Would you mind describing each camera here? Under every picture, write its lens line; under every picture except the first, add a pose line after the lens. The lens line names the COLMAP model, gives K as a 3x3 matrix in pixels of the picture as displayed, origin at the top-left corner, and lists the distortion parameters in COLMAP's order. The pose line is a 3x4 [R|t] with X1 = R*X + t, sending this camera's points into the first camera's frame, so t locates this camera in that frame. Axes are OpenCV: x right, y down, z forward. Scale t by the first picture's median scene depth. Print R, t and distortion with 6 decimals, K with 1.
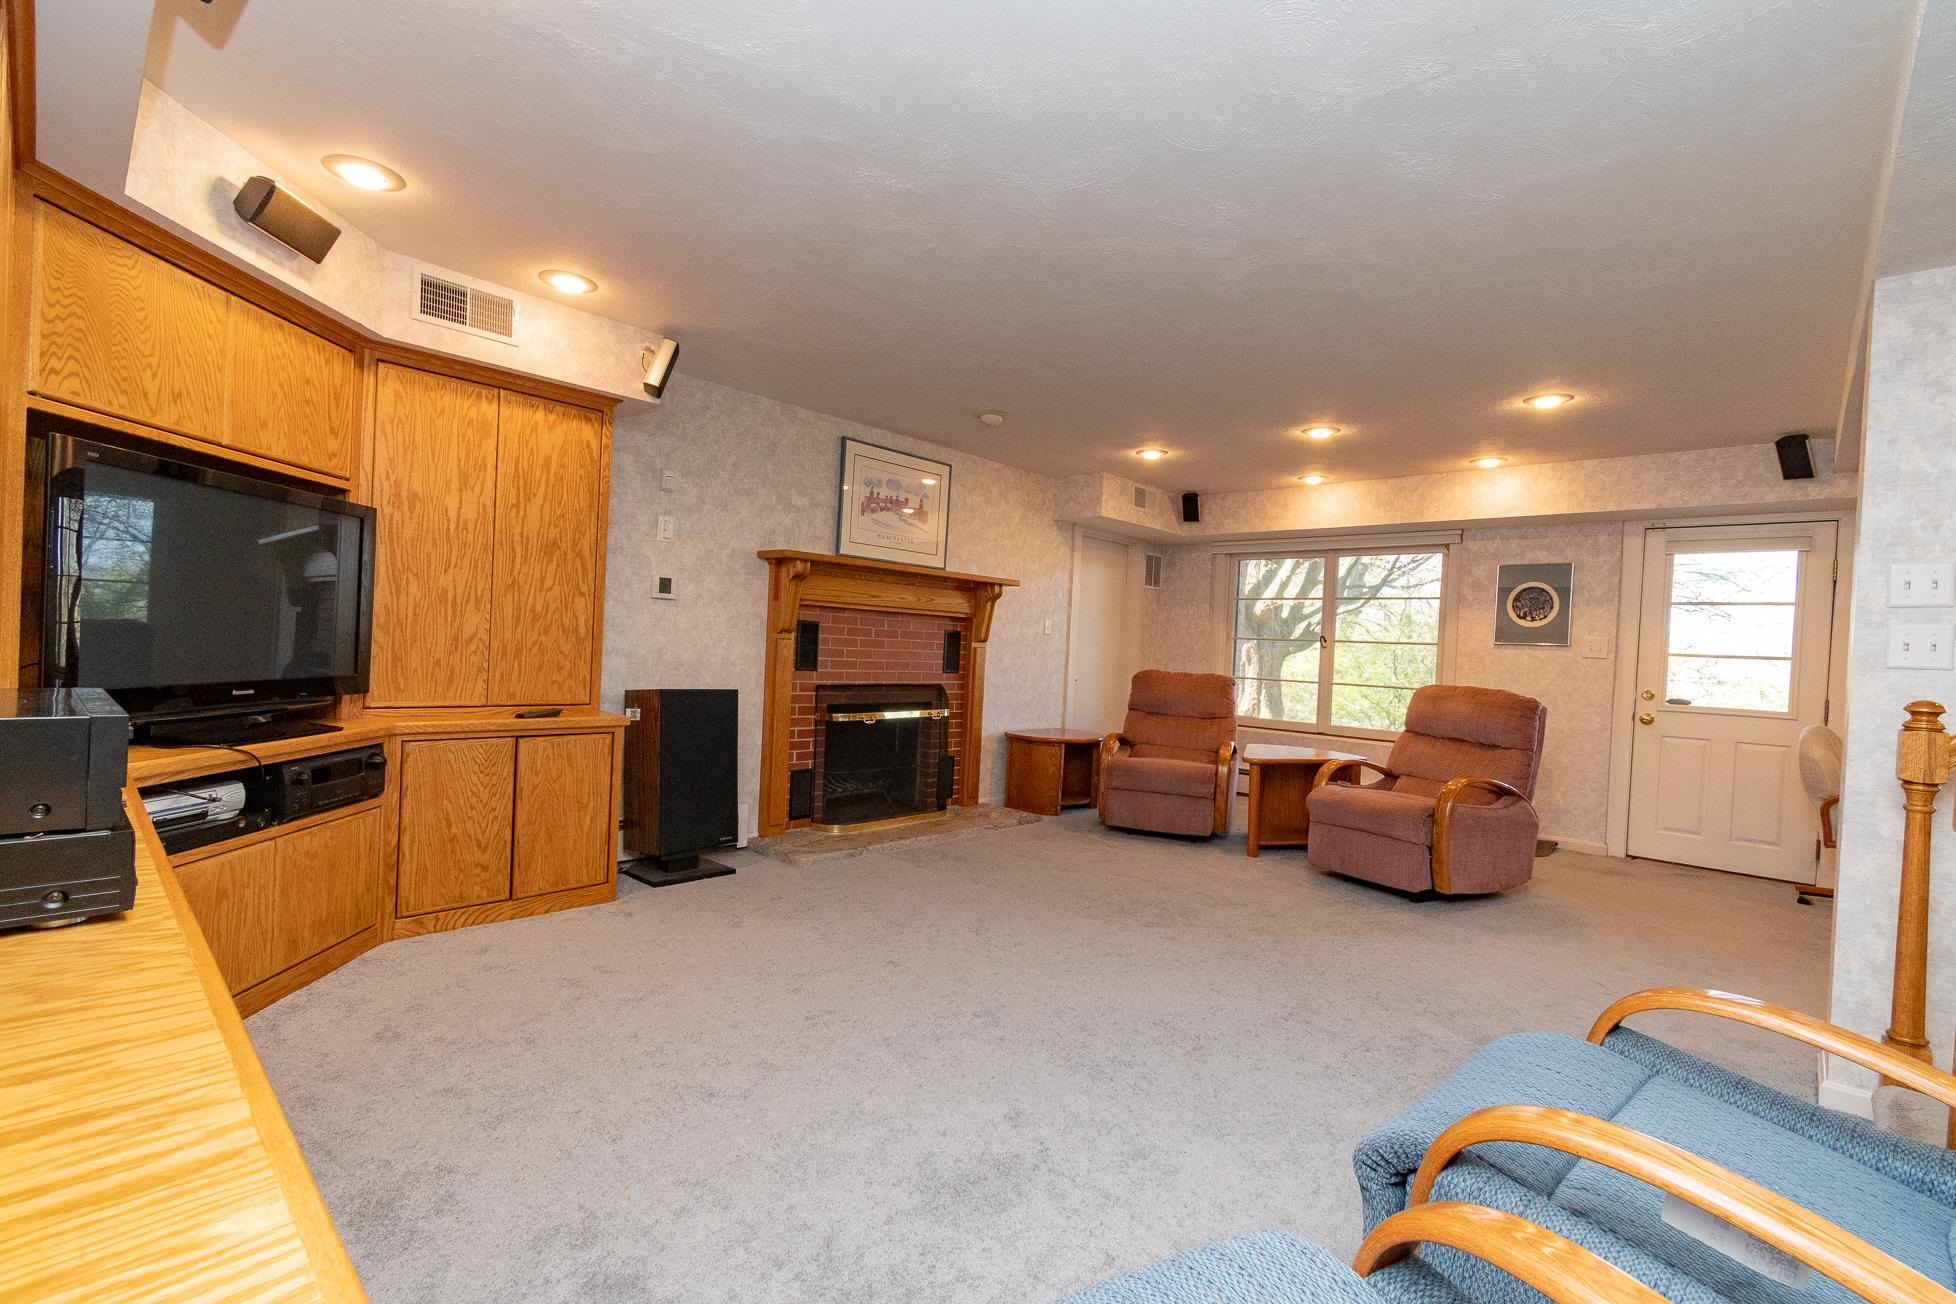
lens RADIAL K [[867.9, 0, 980.4], [0, 867.9, 655.1], [0, 0, 1]] dist [0.001722, -0.000132]
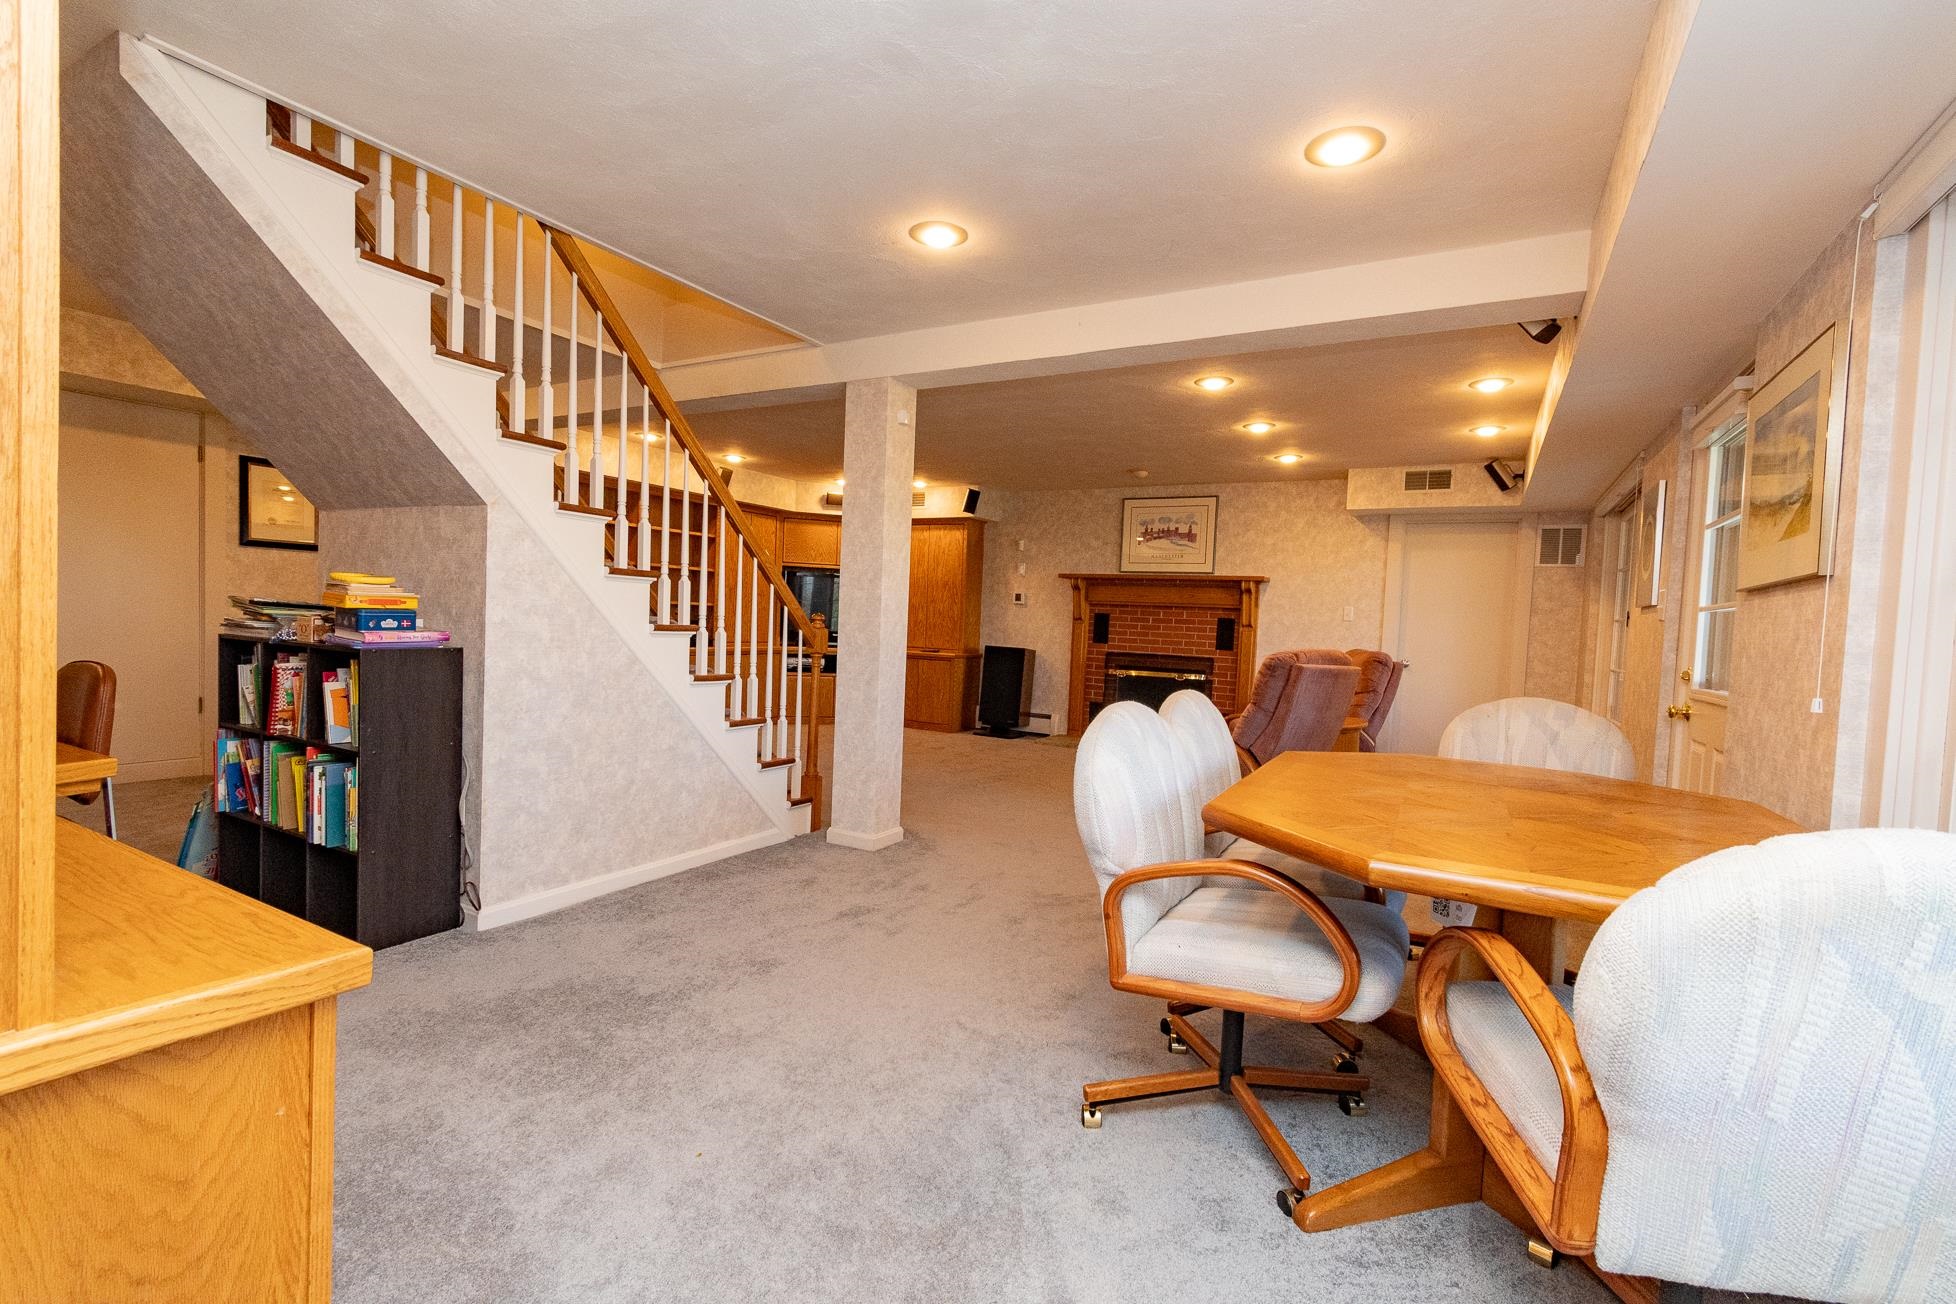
lens RADIAL K [[867.9, 0, 980.6], [0, 867.9, 655.5], [0, 0, 1]] dist [0.001722, -0.000132]
pose [[0.236049, 0.004290, -0.971732, 1.342997], [-0.043512, 0.999034, -0.006159, 0.060434], [0.970766, 0.043735, 0.236008, 0.375631]]
